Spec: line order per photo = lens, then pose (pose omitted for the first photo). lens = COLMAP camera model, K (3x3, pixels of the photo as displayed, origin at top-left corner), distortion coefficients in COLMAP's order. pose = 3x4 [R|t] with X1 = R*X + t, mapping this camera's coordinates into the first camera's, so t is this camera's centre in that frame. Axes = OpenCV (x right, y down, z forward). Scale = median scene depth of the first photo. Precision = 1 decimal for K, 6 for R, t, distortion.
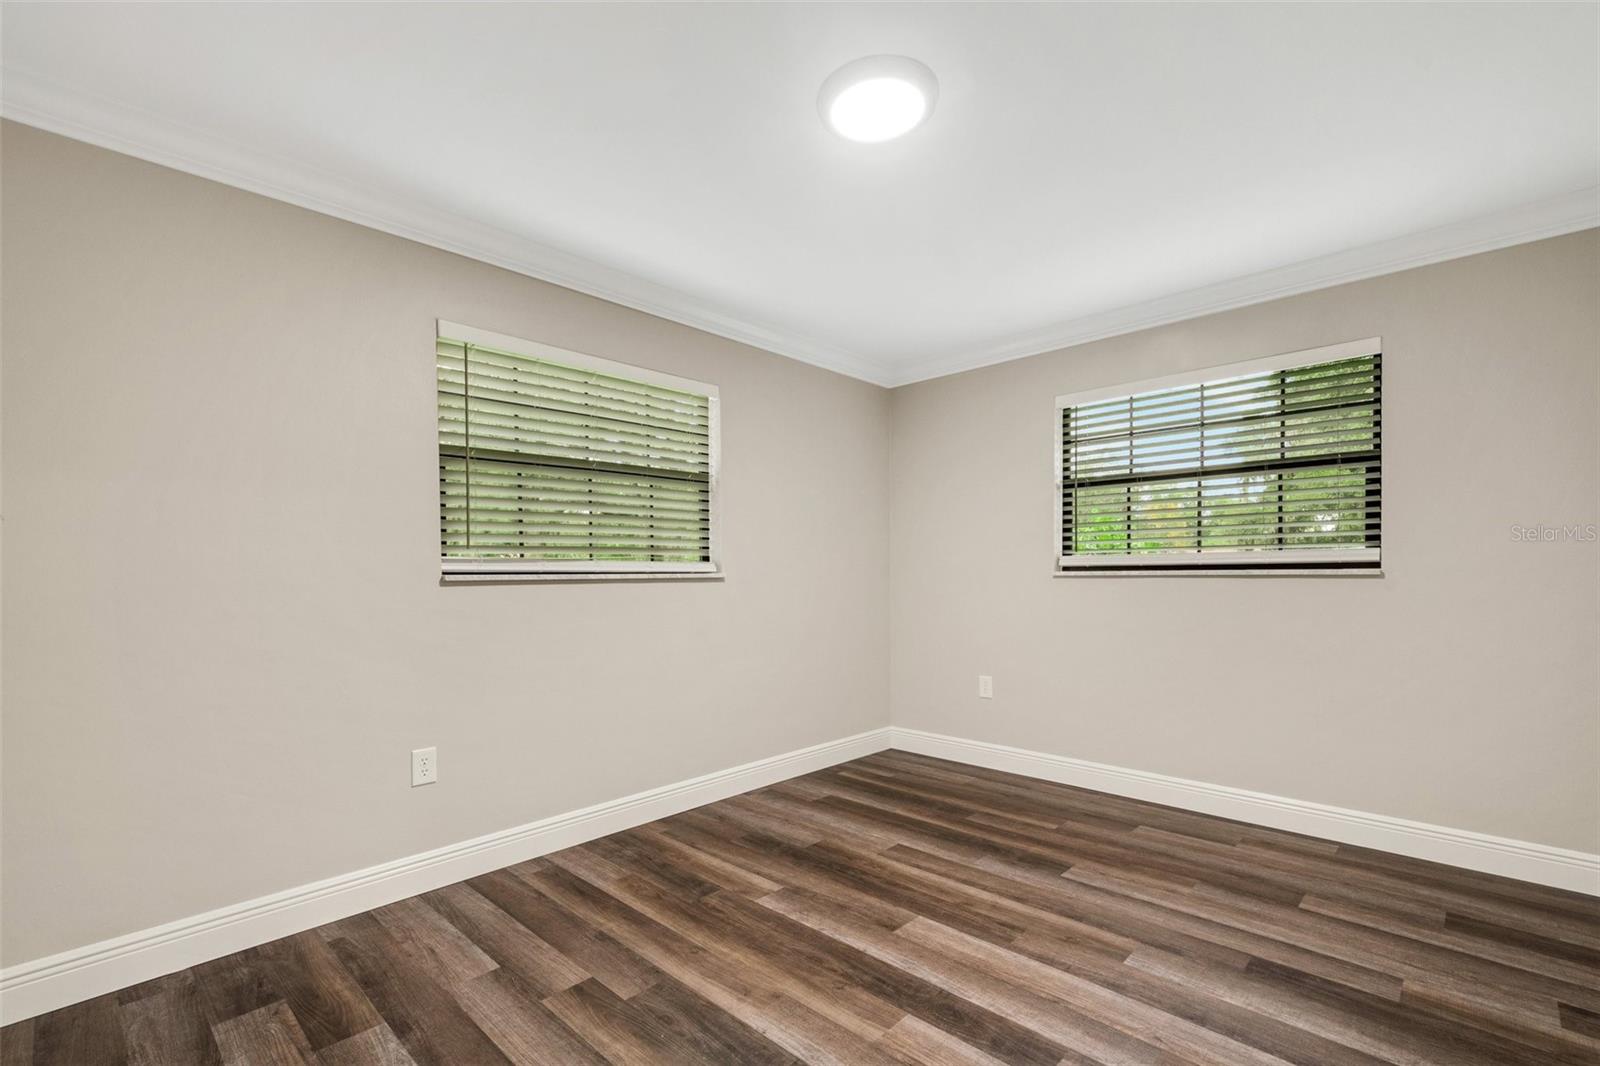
lens RADIAL K [[712.7, 0, 789.1], [0, 712.7, 572.0], [0, 0, 1]] dist [0.017482, -0.000939]
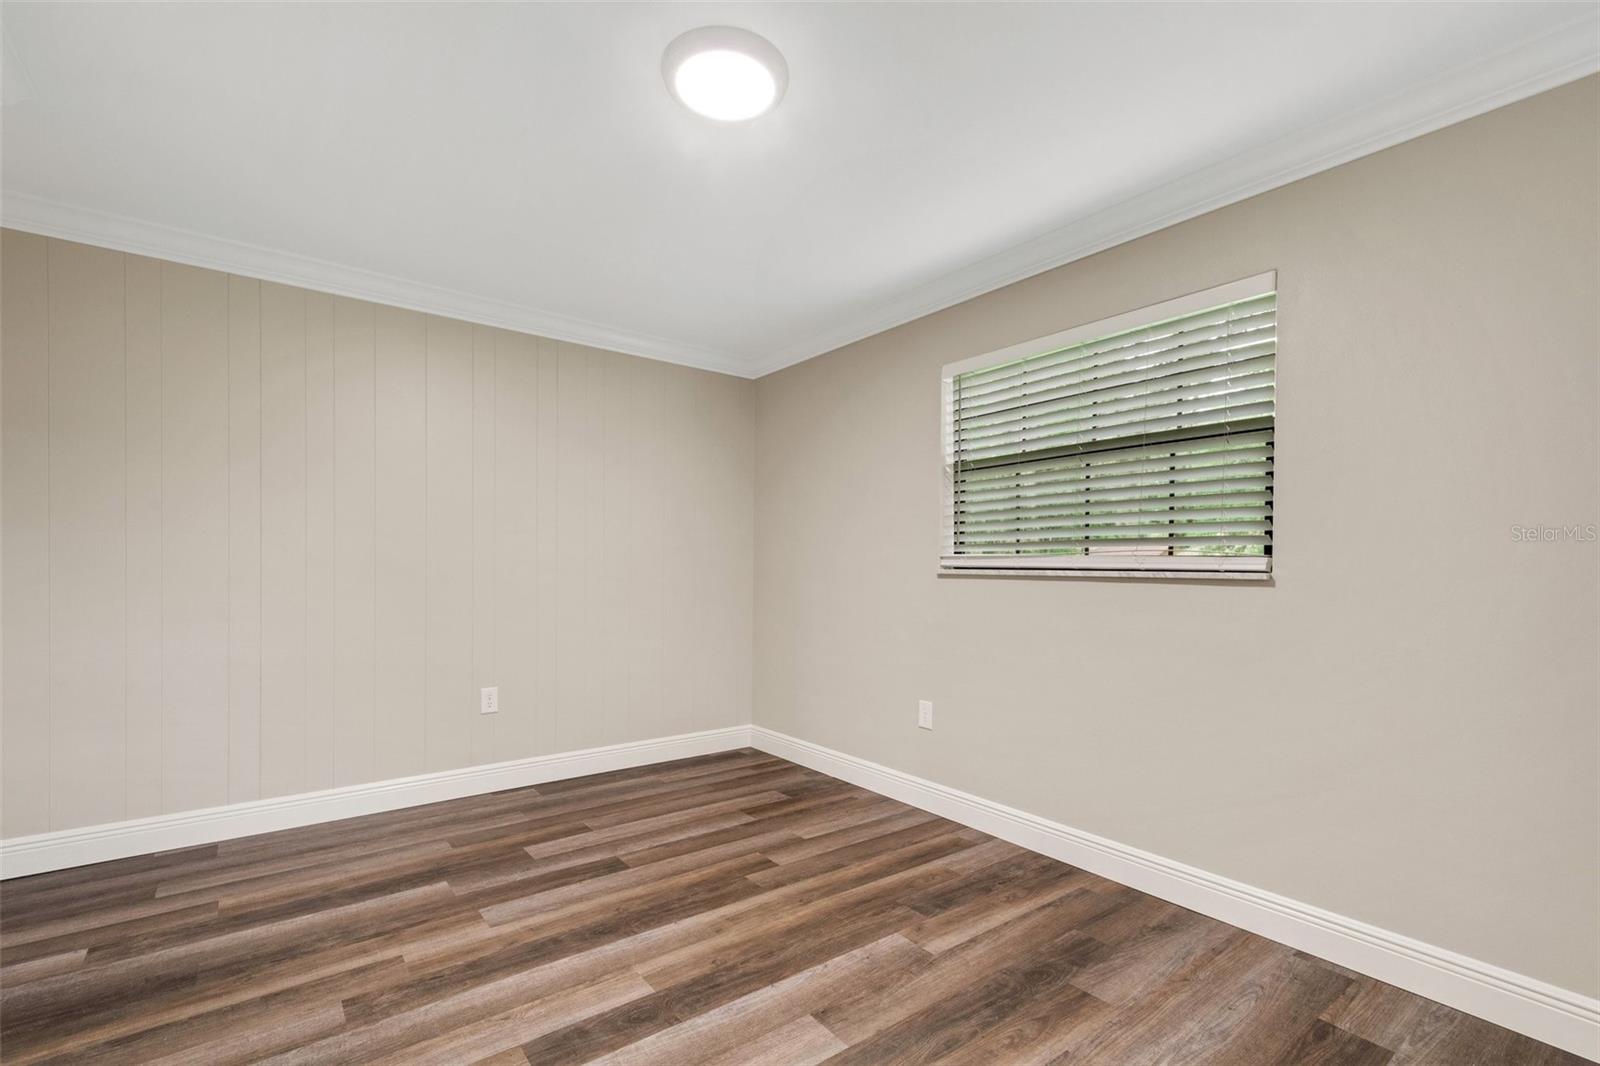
lens RADIAL K [[707.8, 0, 781.1], [0, 707.8, 571.1], [0, 0, 1]] dist [0.015478, -0.000408]
pose [[-0.155349, 0.014933, -0.987747, 0.866307], [-0.008951, 0.999823, 0.016524, -0.010339], [0.987819, 0.011409, -0.155188, 1.004569]]
